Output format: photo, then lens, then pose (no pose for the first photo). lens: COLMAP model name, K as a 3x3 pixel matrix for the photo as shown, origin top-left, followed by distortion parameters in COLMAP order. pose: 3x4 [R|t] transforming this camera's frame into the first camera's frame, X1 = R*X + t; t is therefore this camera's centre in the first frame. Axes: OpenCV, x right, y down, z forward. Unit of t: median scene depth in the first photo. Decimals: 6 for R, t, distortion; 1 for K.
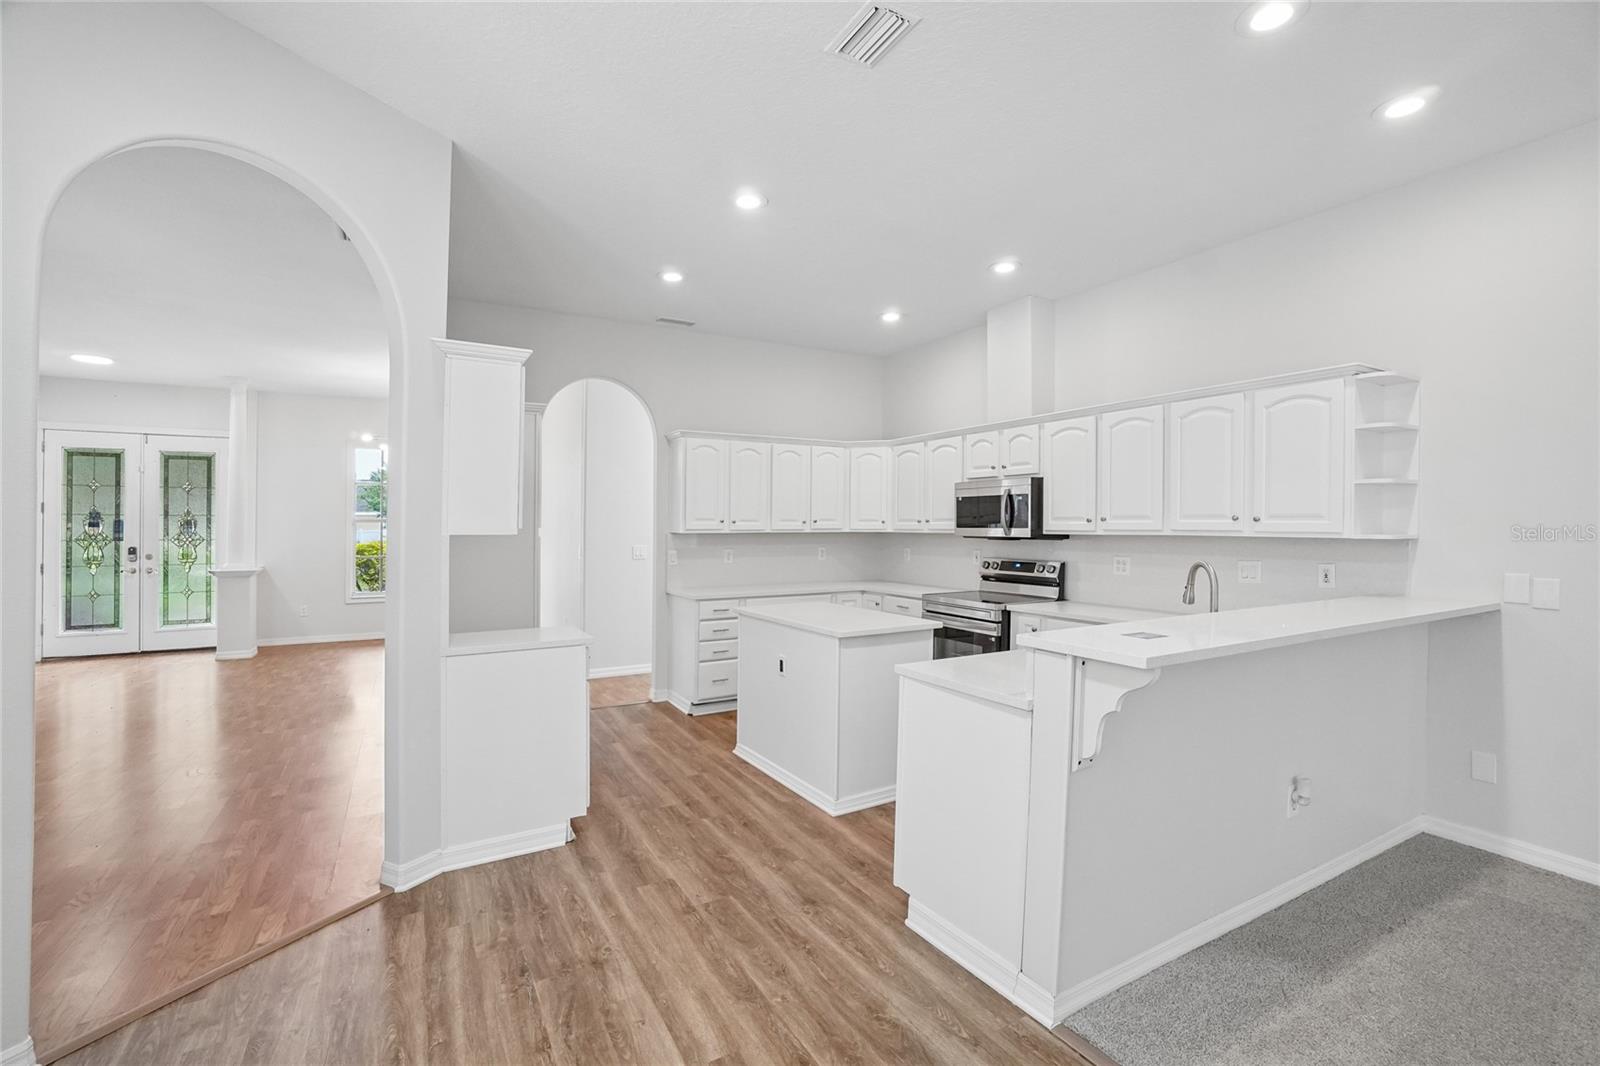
lens RADIAL K [[714.9, 0, 825.0], [0, 714.9, 515.9], [0, 0, 1]] dist [-0.061459, 0.021731]
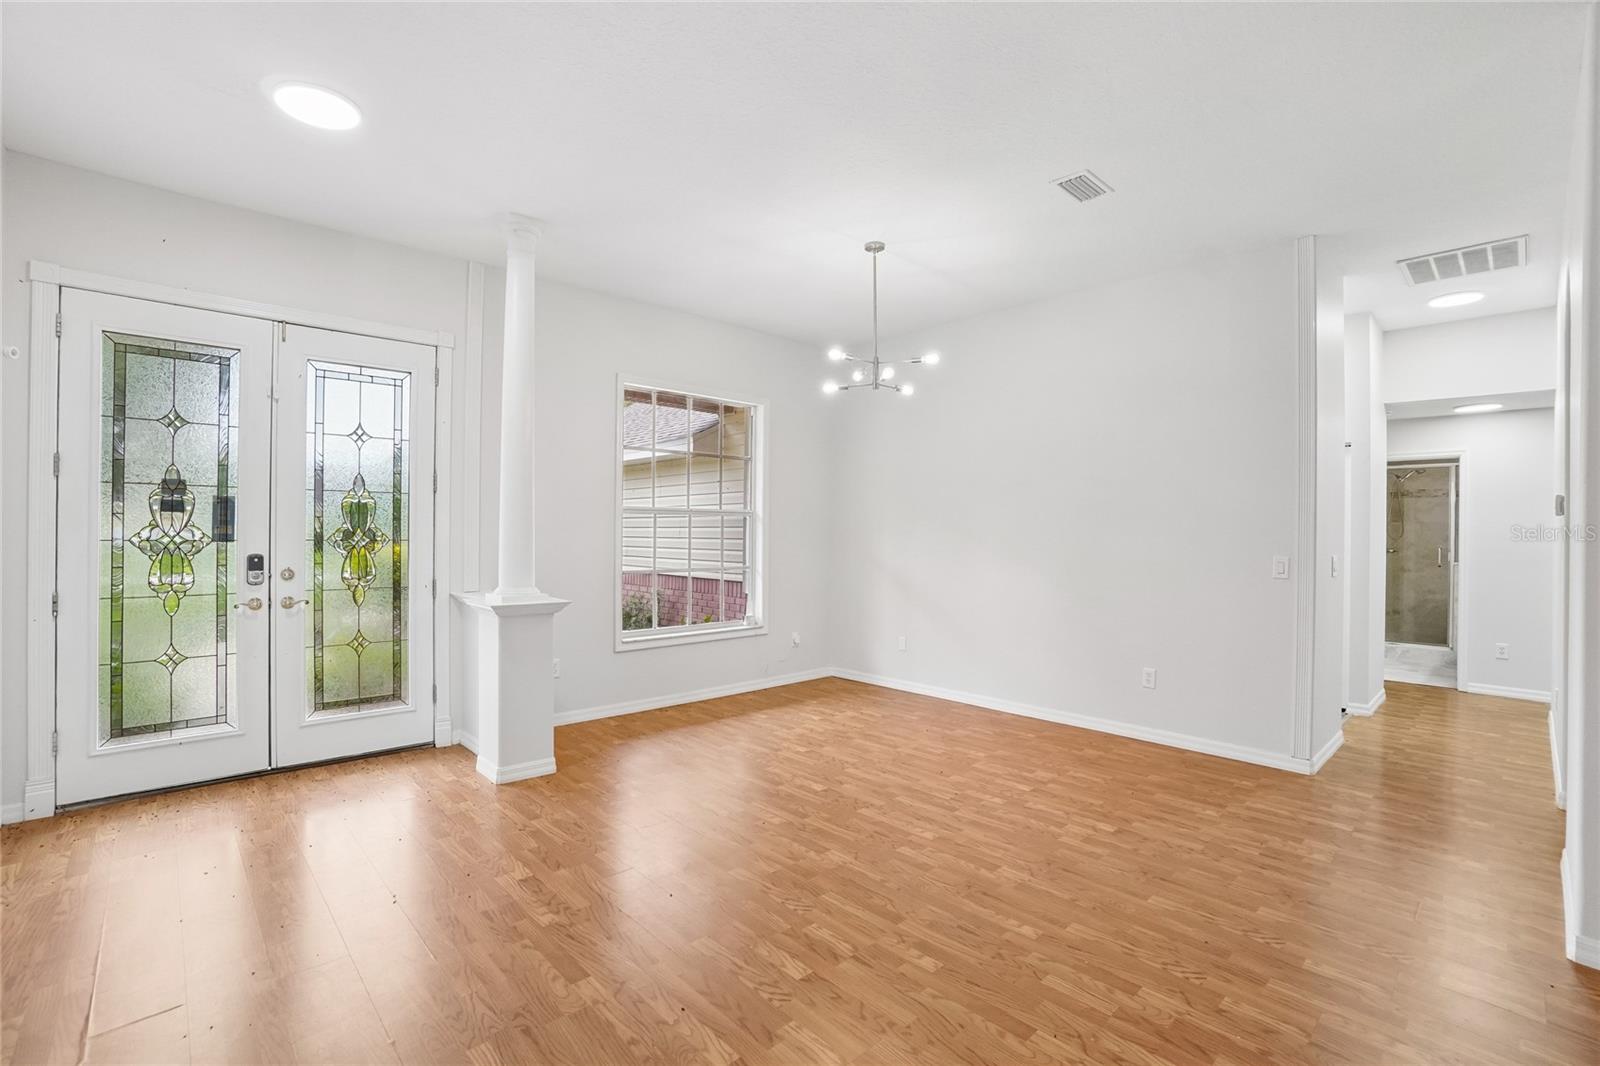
lens RADIAL K [[714.9, 0, 805.7], [0, 714.9, 534.3], [0, 0, 1]] dist [-0.061459, 0.021731]
pose [[0.972851, 0.011094, 0.231166, -1.377968], [-0.015418, 0.999738, 0.016904, 0.031283], [-0.230918, -0.020009, 0.972768, 0.814132]]
